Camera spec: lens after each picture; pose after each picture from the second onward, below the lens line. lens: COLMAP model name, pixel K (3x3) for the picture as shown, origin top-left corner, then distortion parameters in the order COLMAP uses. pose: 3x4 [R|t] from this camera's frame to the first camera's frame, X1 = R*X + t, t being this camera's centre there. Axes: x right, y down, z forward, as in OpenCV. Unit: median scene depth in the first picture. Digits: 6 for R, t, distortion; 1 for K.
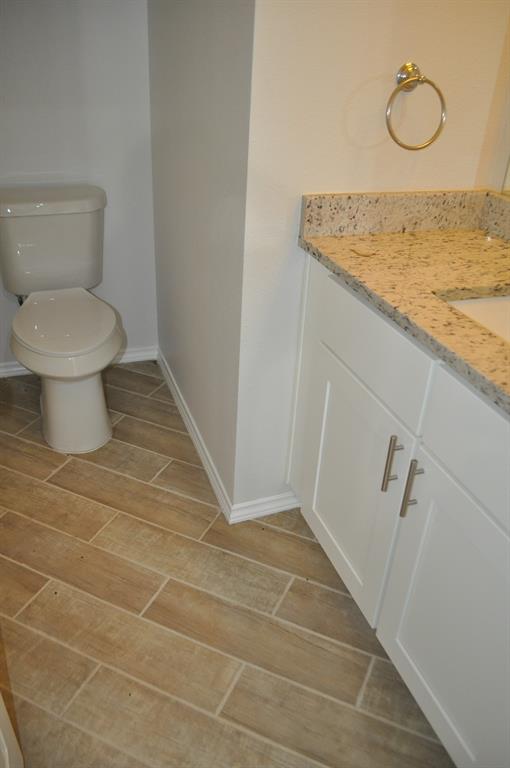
lens RADIAL K [[605.6, 0, 261.8], [0, 605.6, 398.3], [0, 0, 1]] dist [-0.078285, 0.008074]
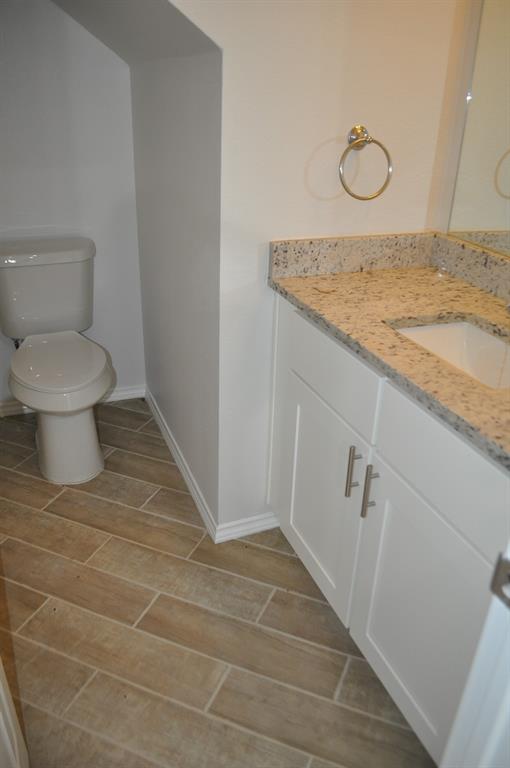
lens RADIAL K [[605.6, 0, 261.8], [0, 605.6, 398.3], [0, 0, 1]] dist [-0.078285, 0.008074]
pose [[0.999373, -0.030335, 0.018242, 0.022291], [0.031561, 0.996964, -0.071183, 0.037258], [-0.016028, 0.071714, 0.997296, -0.114169]]
